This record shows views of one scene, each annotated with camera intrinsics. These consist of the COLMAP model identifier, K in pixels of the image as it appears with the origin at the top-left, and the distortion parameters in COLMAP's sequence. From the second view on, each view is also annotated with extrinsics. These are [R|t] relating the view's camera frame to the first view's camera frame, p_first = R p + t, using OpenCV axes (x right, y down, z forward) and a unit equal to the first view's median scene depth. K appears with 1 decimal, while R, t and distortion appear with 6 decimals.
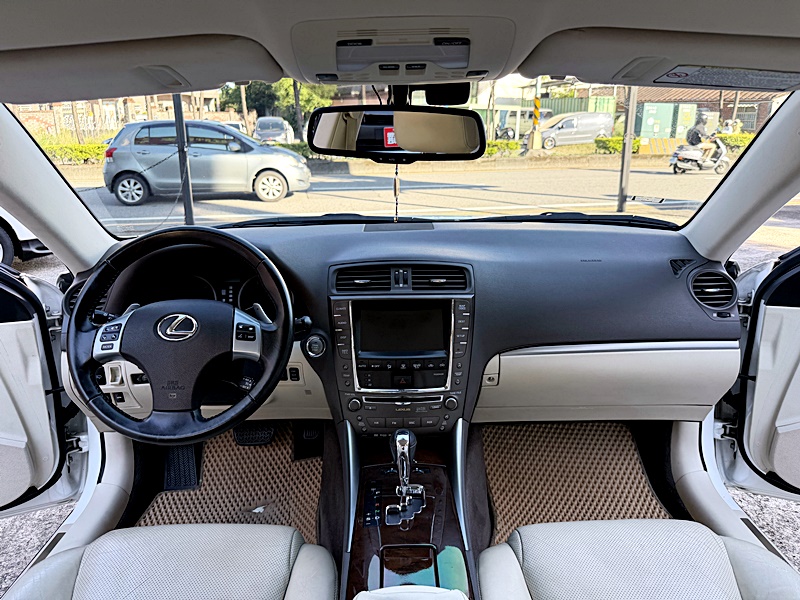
lens RADIAL K [[565.0, 0, 396.6], [0, 565.0, 304.3], [0, 0, 1]] dist [0.100379, -0.161648]
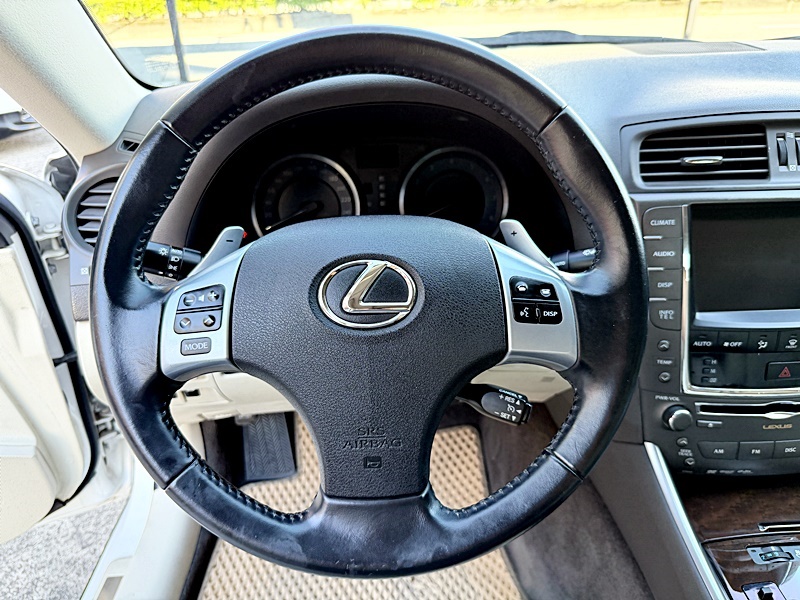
lens RADIAL K [[580.8, 0, 399.8], [0, 580.8, 303.4], [0, 0, 1]] dist [-0.010914, -0.004862]
pose [[0.999759, -0.021962, -0.000513, -0.308611], [0.021582, 0.977550, 0.209595, -0.030894], [-0.004101, -0.209556, 0.977788, 0.521739]]
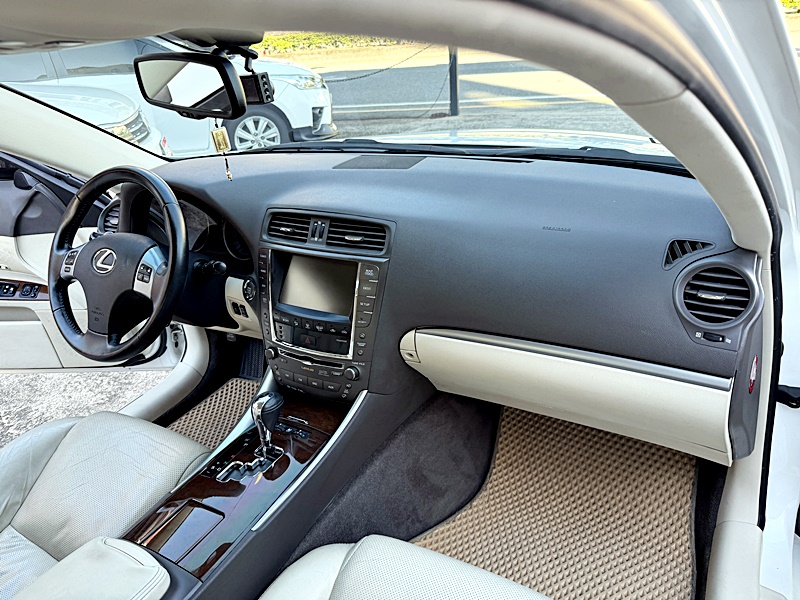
lens RADIAL K [[565.0, 0, 396.6], [0, 565.0, 304.3], [0, 0, 1]] dist [0.100379, -0.161648]
pose [[0.863348, 0.167394, -0.476036, 0.570213], [-0.066953, 0.973034, 0.220732, -0.140731], [0.500148, -0.158696, 0.851274, 0.267931]]
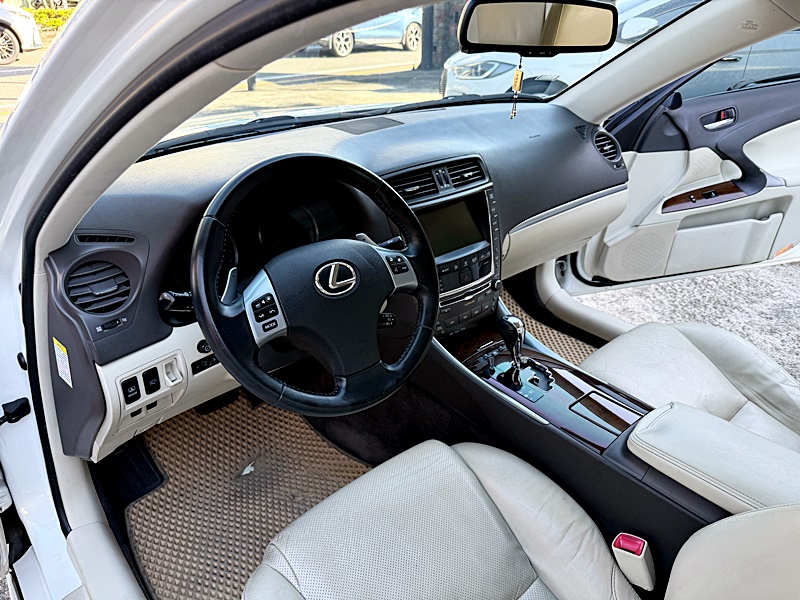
lens RADIAL K [[565.0, 0, 396.6], [0, 565.0, 304.3], [0, 0, 1]] dist [0.100379, -0.161648]
pose [[0.766778, -0.290867, 0.572230, -0.687523], [0.173037, 0.952107, 0.252093, -0.100954], [-0.618150, -0.094282, 0.780385, 0.251304]]
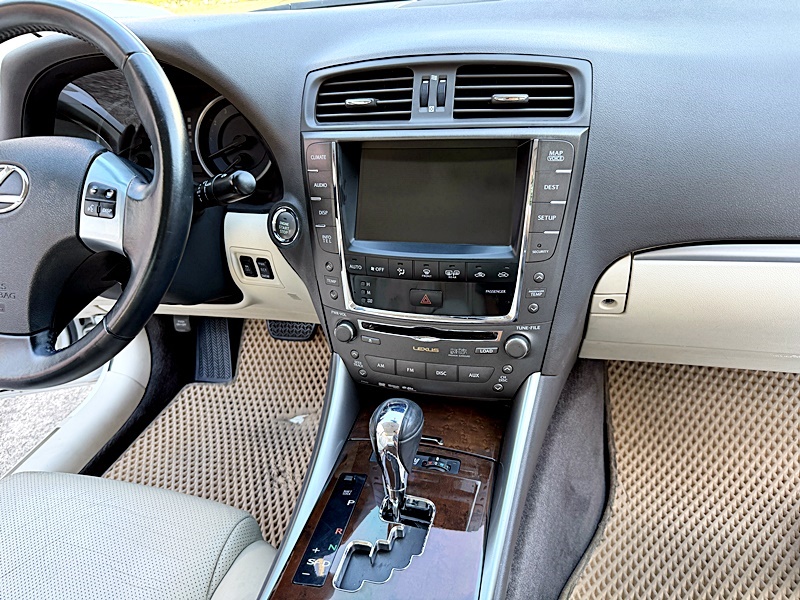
lens RADIAL K [[565.0, 0, 396.6], [0, 565.0, 304.3], [0, 0, 1]] dist [0.100379, -0.161648]
pose [[0.958165, 0.080307, -0.274718, 0.128454], [-0.006847, 0.965987, 0.258500, 0.002277], [0.286133, -0.245805, 0.926125, 0.485546]]
